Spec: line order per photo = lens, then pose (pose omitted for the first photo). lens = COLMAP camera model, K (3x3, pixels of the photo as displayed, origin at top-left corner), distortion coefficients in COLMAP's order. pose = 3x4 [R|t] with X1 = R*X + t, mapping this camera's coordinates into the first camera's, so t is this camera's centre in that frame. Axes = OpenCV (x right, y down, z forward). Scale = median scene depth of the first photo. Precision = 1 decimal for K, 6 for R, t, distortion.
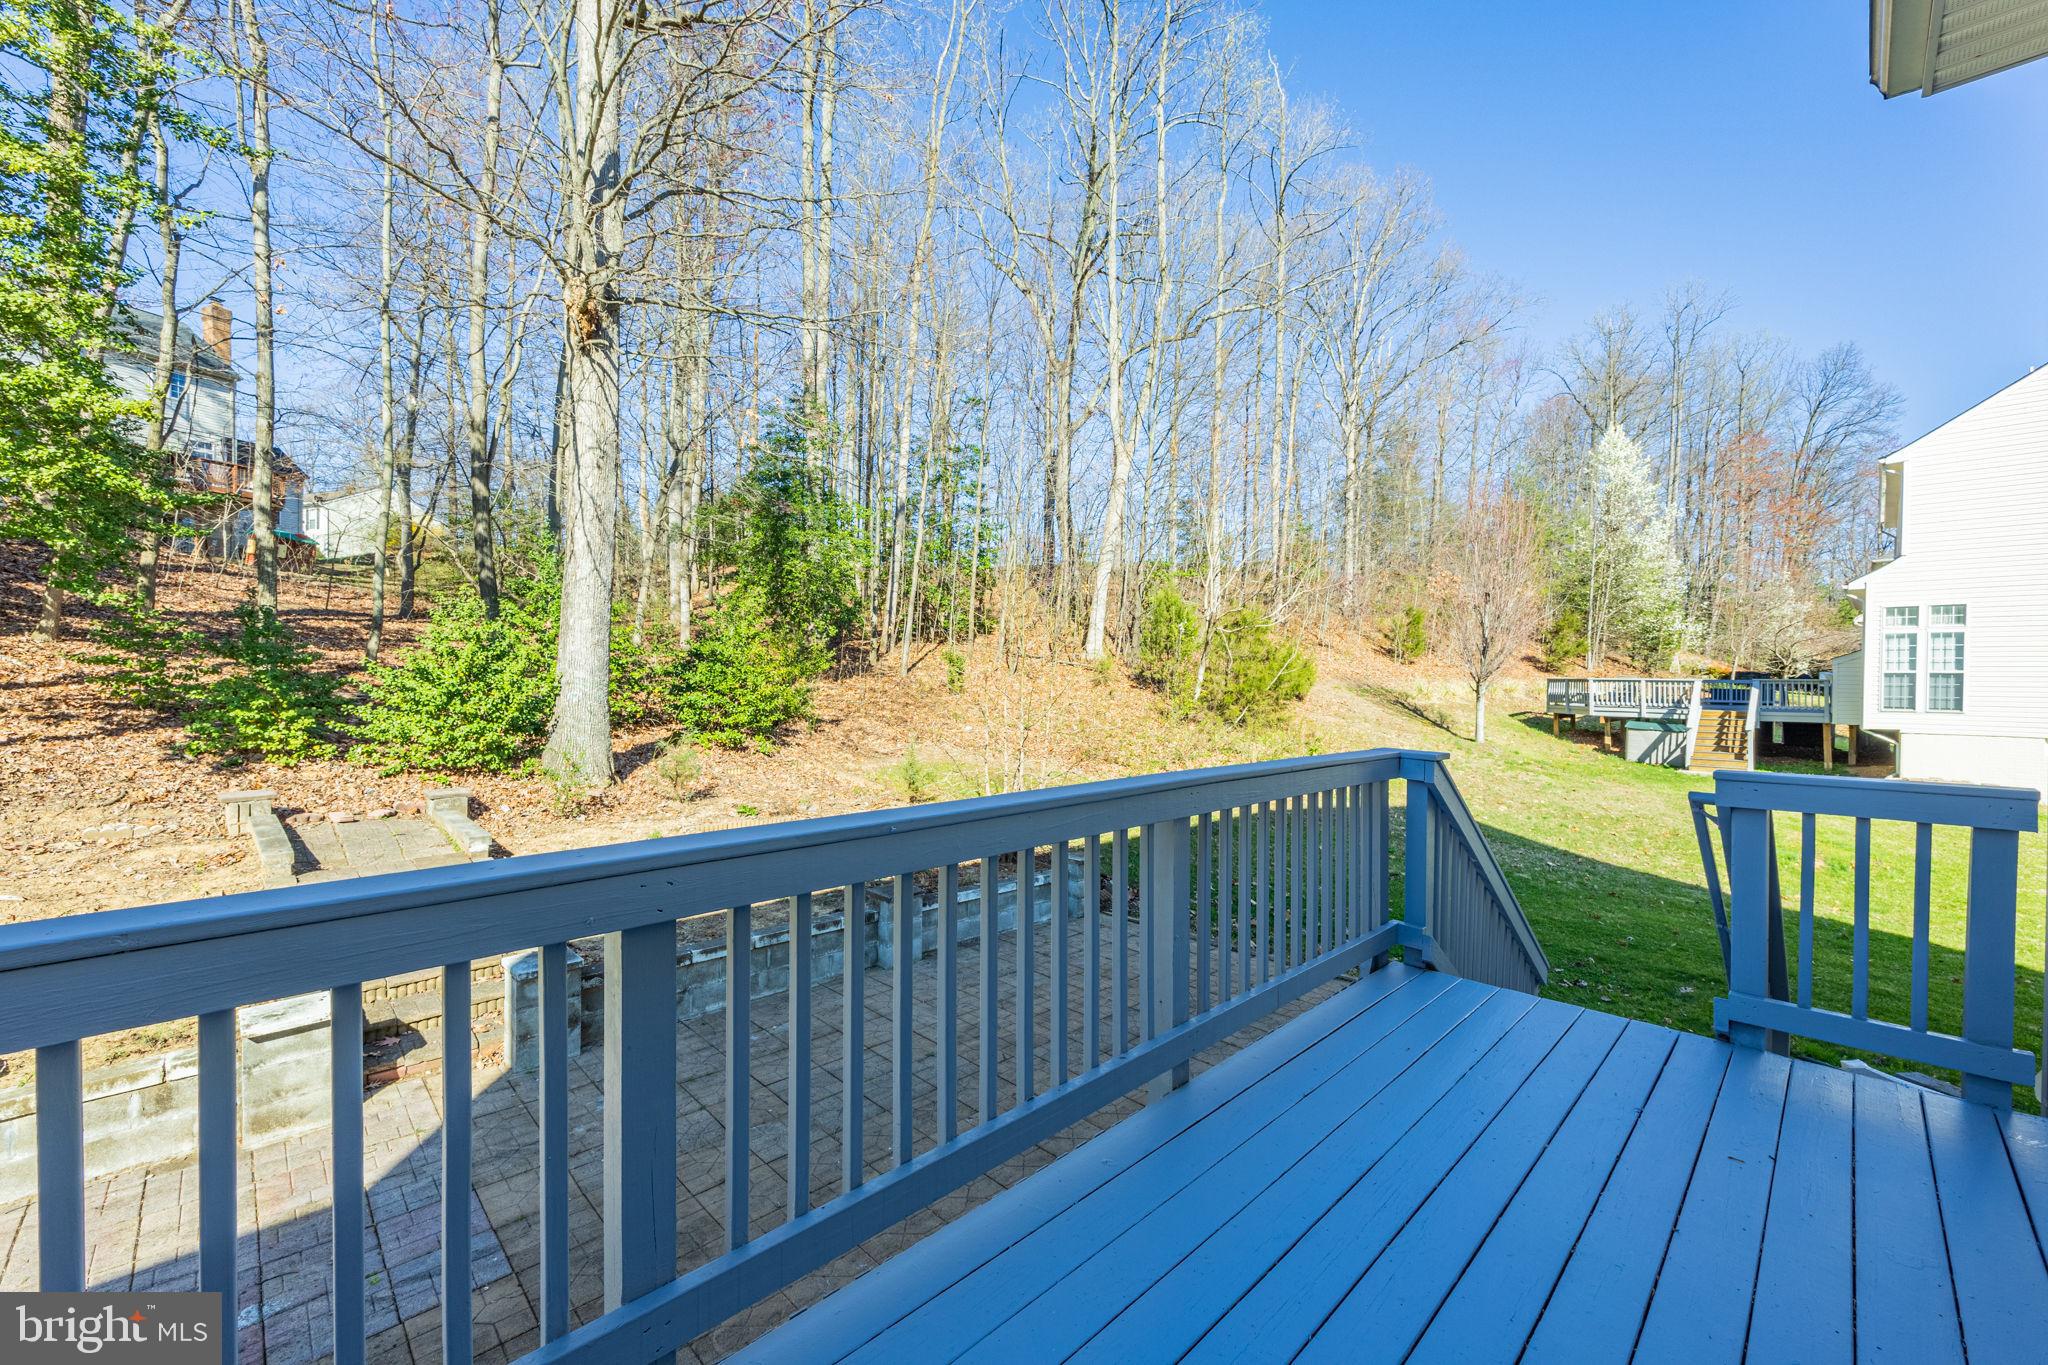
lens RADIAL K [[820.2, 0, 1019.2], [0, 820.2, 684.7], [0, 0, 1]] dist [0.008763, -0.000275]
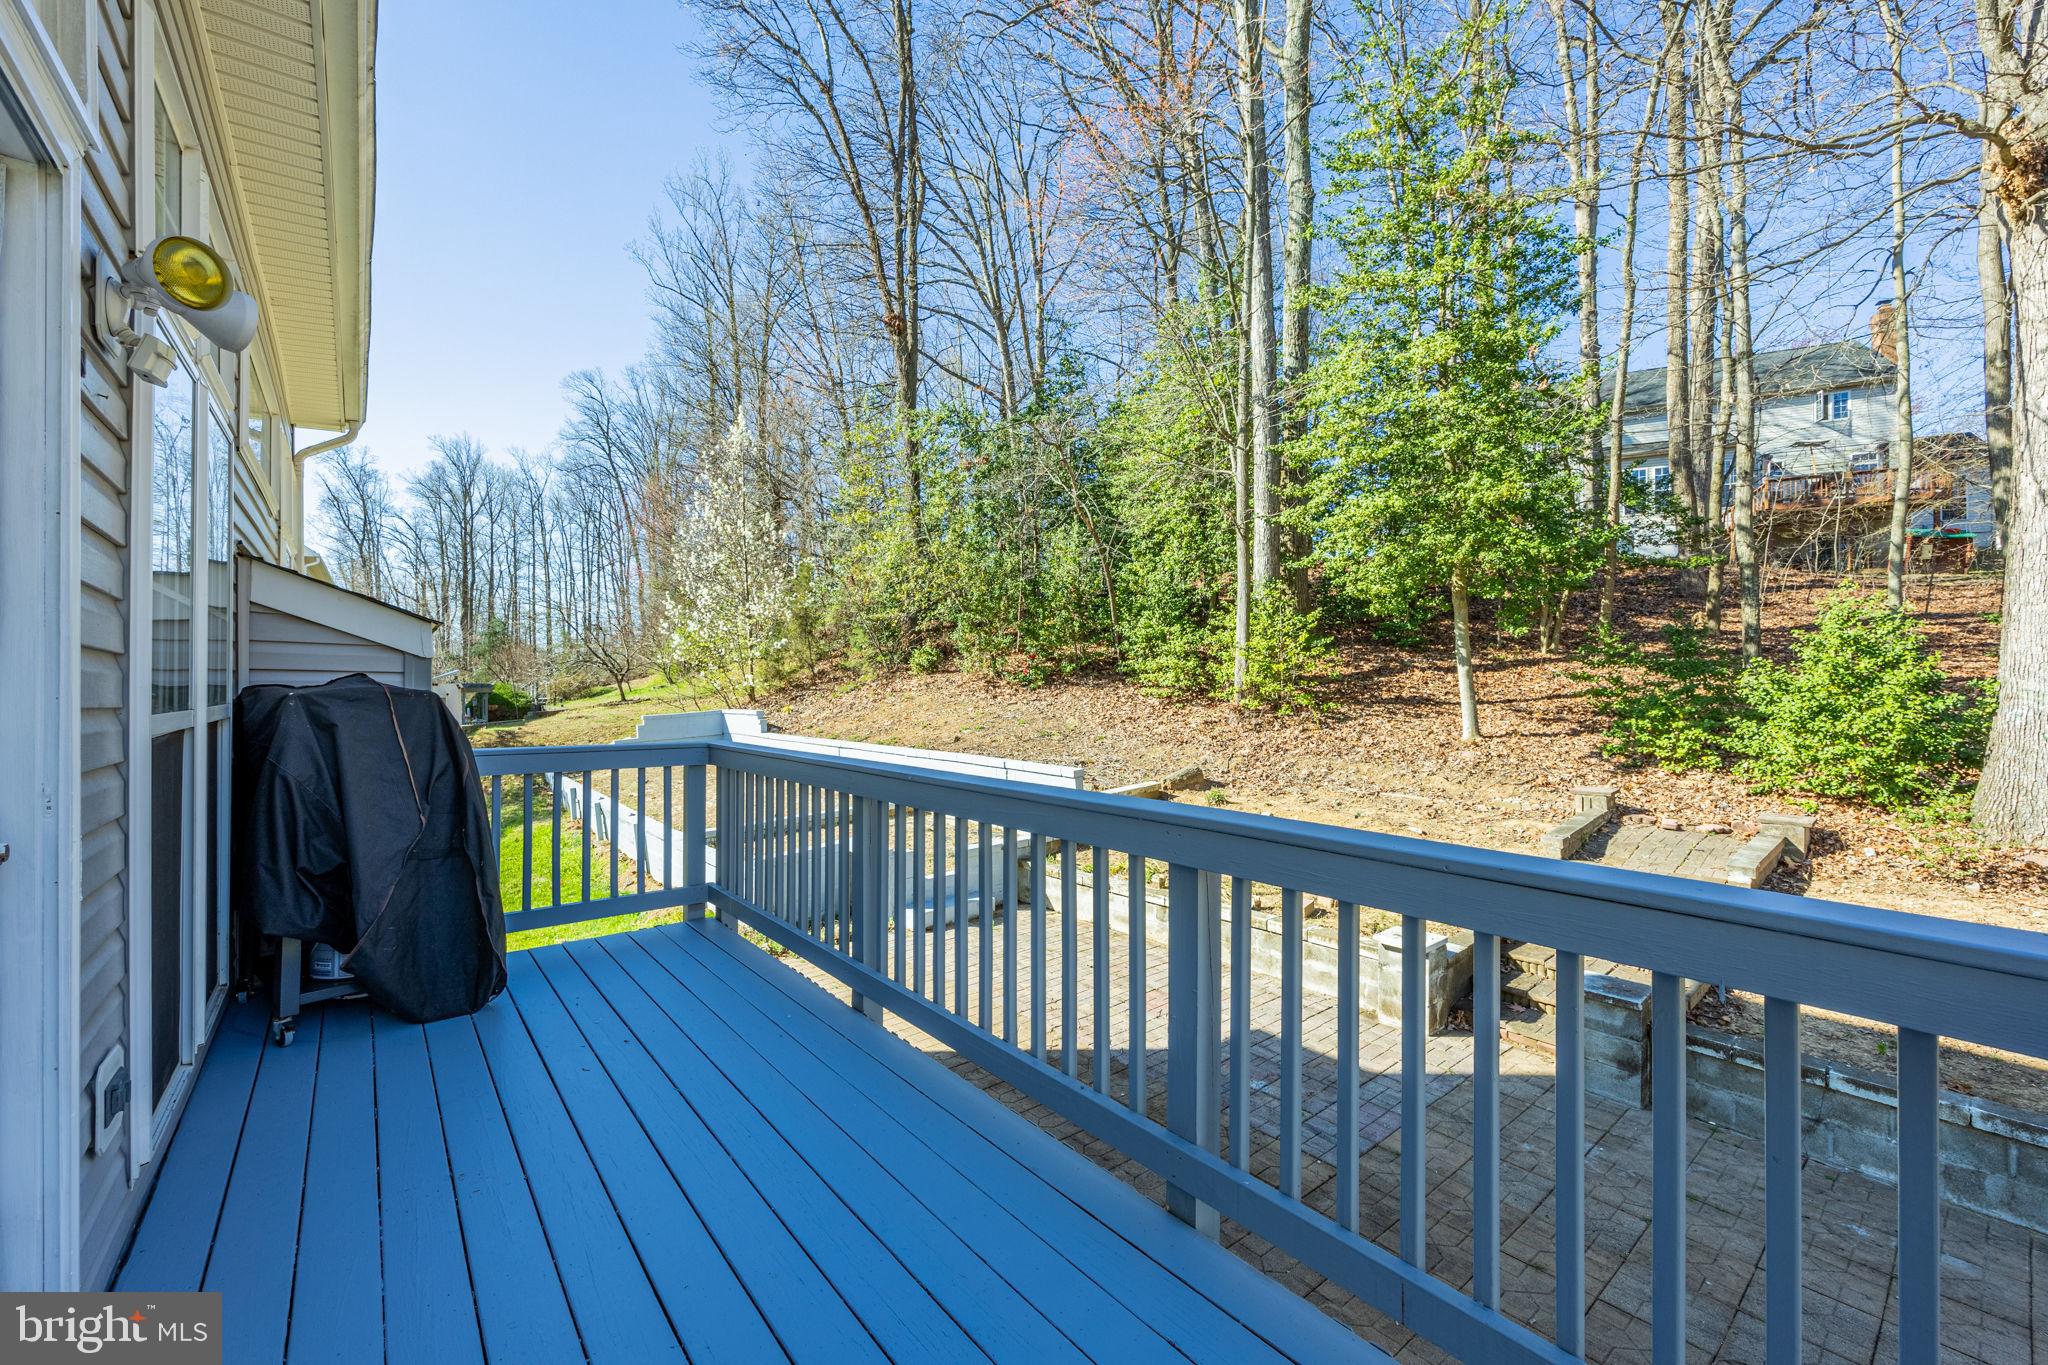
lens RADIAL K [[820.2, 0, 1017.5], [0, 820.2, 680.7], [0, 0, 1]] dist [0.008763, -0.000275]
pose [[-0.097979, -0.012656, -0.995108, 0.271016], [-0.005078, 0.999912, -0.012217, -0.004009], [0.995176, 0.003856, -0.098034, 0.249341]]
